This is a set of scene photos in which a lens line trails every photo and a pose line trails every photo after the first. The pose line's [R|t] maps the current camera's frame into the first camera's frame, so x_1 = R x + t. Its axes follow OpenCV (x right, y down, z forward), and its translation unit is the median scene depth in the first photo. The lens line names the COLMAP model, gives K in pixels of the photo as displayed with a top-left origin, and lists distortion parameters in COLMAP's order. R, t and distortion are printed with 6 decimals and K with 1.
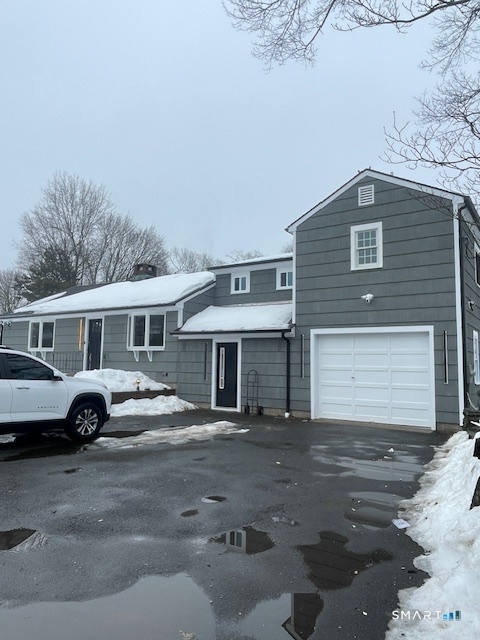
lens RADIAL K [[479.3, 0, 234.6], [0, 479.3, 321.1], [0, 0, 1]] dist [0.105628, -0.134227]
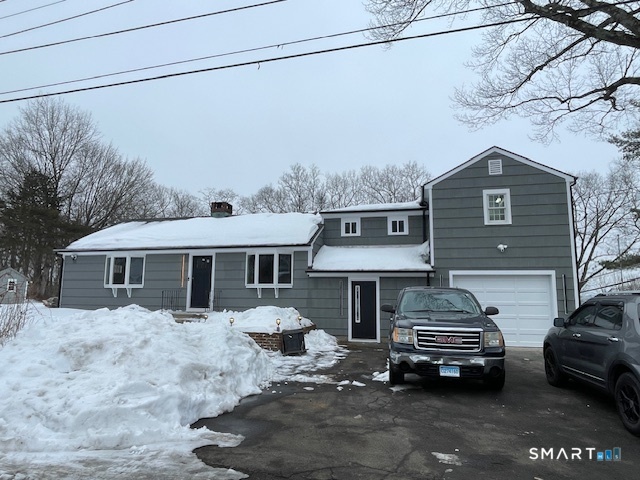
lens RADIAL K [[470.5, 0, 320.0], [0, 470.5, 240.0], [0, 0, 1]] dist [0.002334, -0.000258]
pose [[0.943126, 0.042496, 0.329707, -0.476066], [-0.028121, 0.998439, -0.048251, 0.004591], [-0.331243, 0.036235, 0.942849, -0.008362]]
